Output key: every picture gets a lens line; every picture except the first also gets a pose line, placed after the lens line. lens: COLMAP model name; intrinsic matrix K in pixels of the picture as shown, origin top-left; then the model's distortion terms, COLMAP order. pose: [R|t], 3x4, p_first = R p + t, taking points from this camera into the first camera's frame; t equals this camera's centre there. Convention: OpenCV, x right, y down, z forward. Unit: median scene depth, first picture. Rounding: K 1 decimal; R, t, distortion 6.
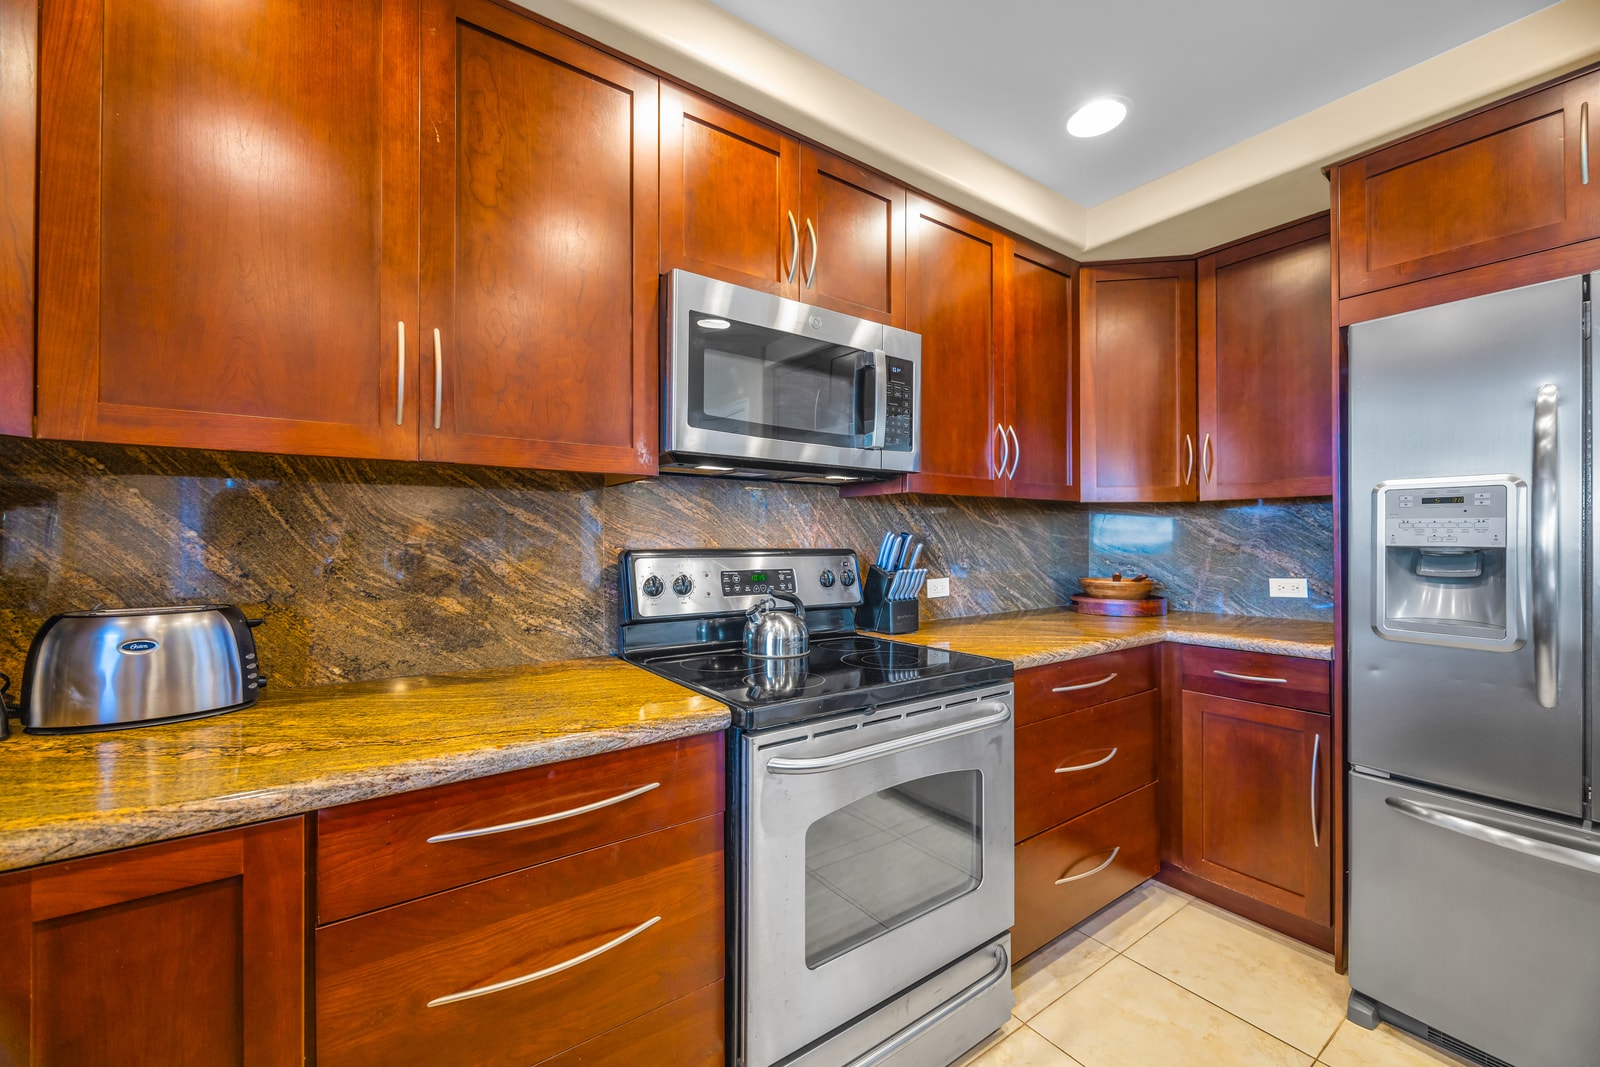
lens RADIAL K [[619.0, 0, 798.7], [0, 619.0, 536.6], [0, 0, 1]] dist [-0.001549, -0.000202]
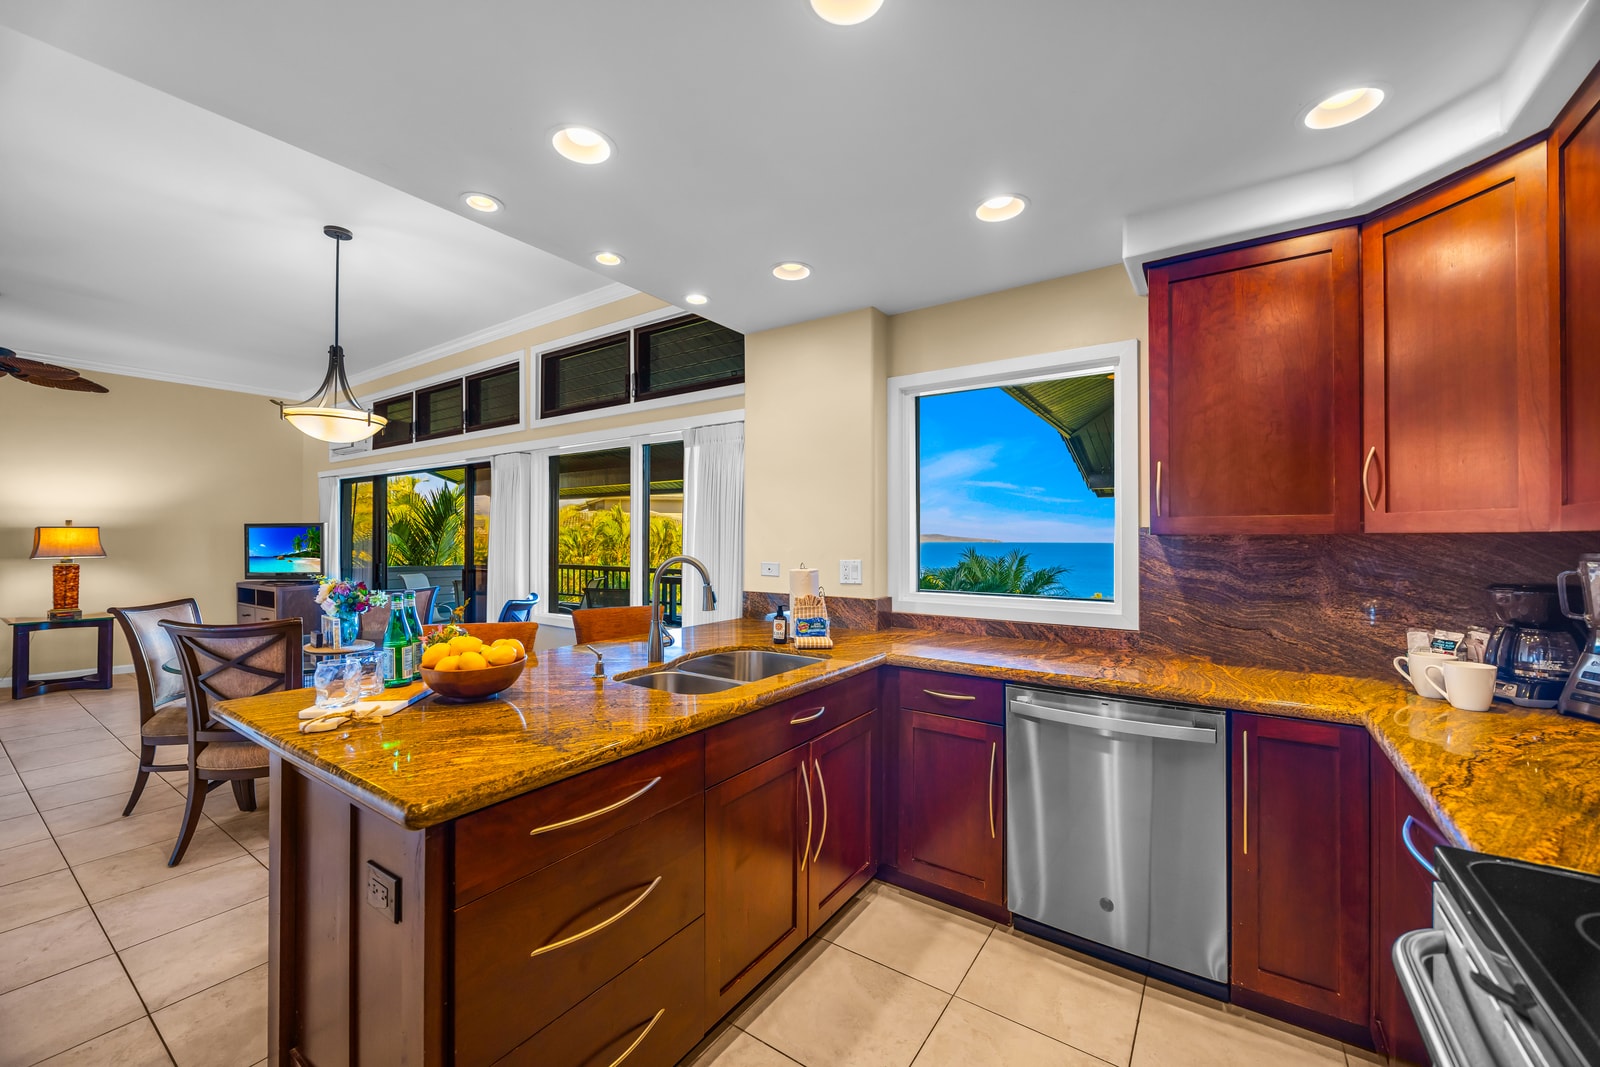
lens RADIAL K [[619.0, 0, 798.7], [0, 619.0, 536.6], [0, 0, 1]] dist [-0.001549, -0.000202]
pose [[-0.942935, -0.007044, -0.332901, 0.722727], [-0.002237, 0.999888, -0.014821, -0.071547], [0.332968, -0.013230, -0.942845, 1.159310]]
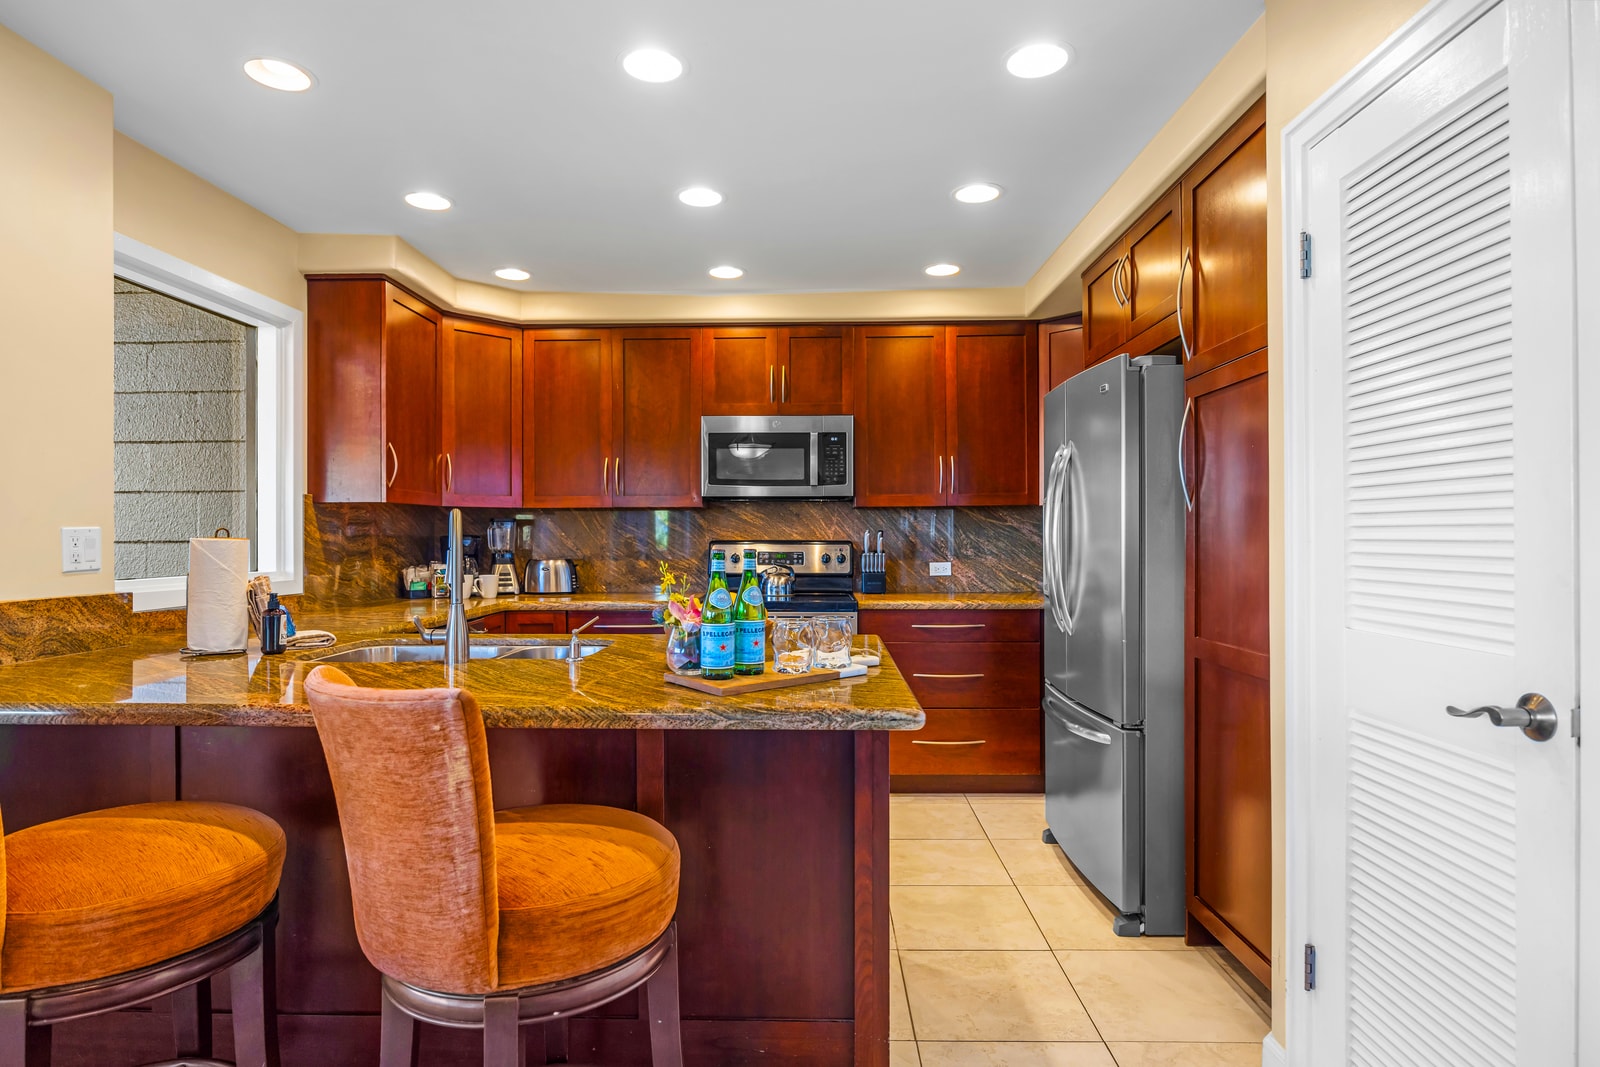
lens RADIAL K [[844.3, 0, 792.0], [0, 844.3, 531.4], [0, 0, 1]] dist [-0.001824, -0.002113]
pose [[0.789529, -0.004874, -0.613694, 1.861435], [0.006277, 0.999980, 0.000133, -0.008353], [0.613681, -0.003957, 0.789544, -1.186224]]
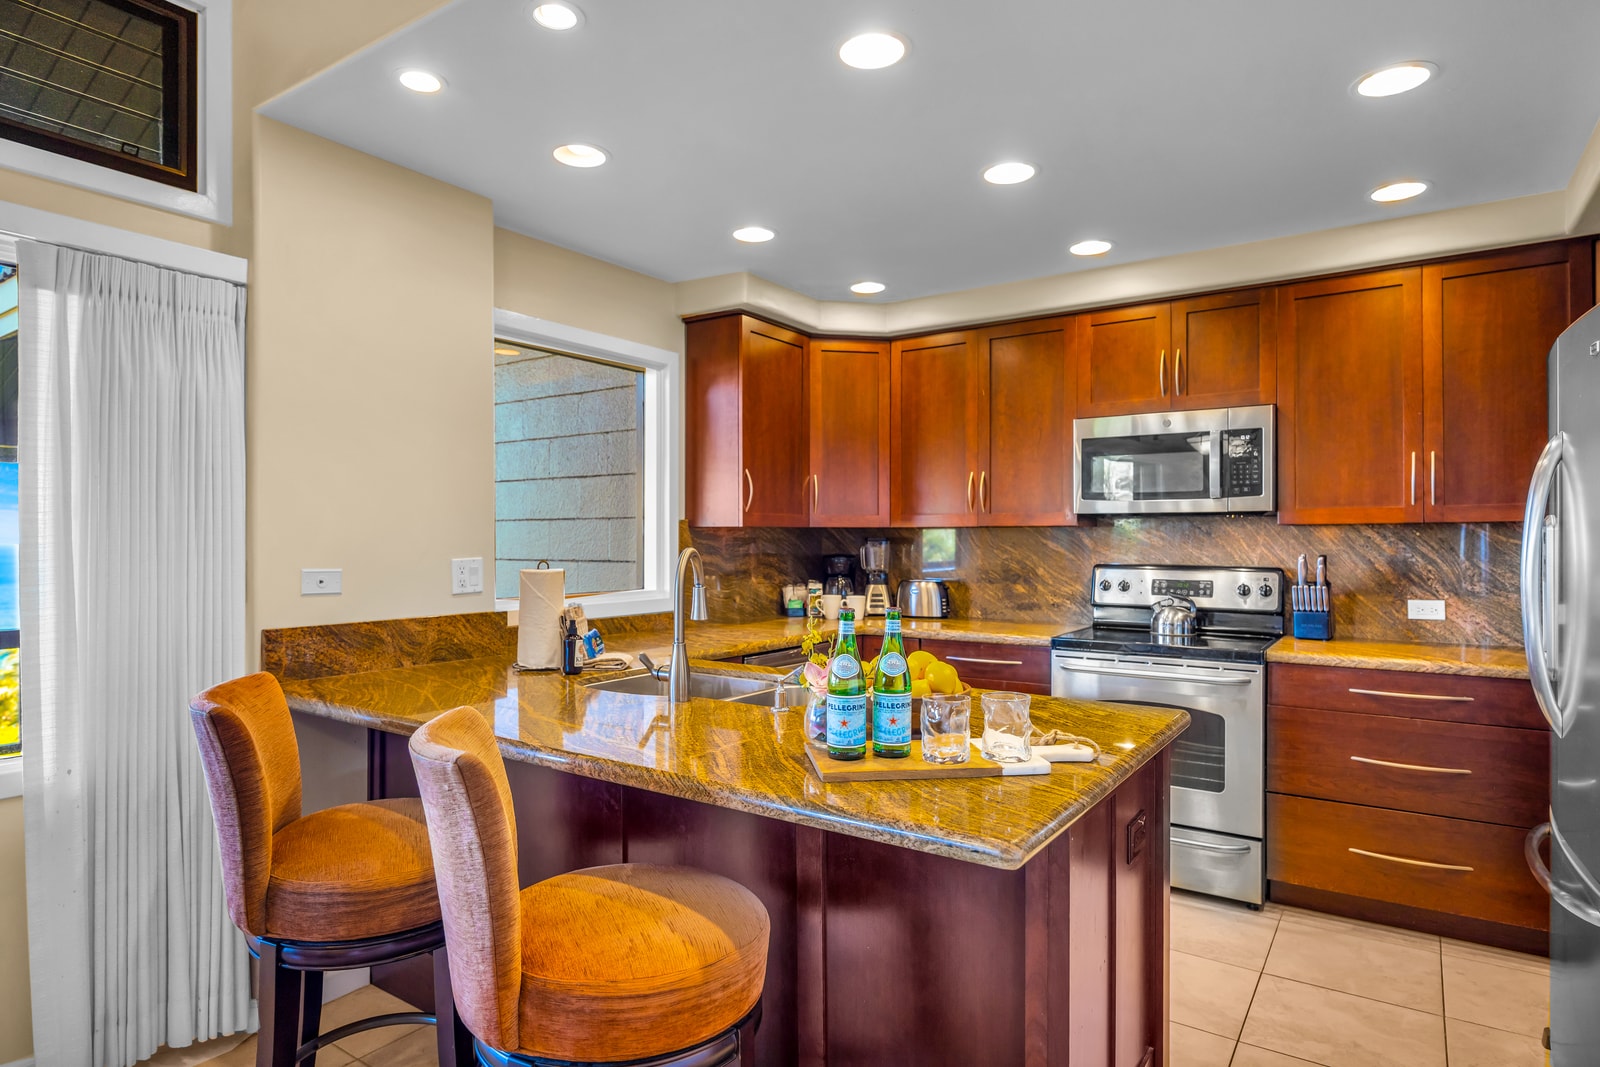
lens RADIAL K [[902.0, 0, 792.7], [0, 902.0, 533.2], [0, 0, 1]] dist [-0.002857, -0.000469]
pose [[0.327000, -0.004354, -0.945014, 2.067150], [0.006798, 0.999974, -0.002255, -0.073062], [0.945000, -0.005687, 0.327021, -0.720930]]
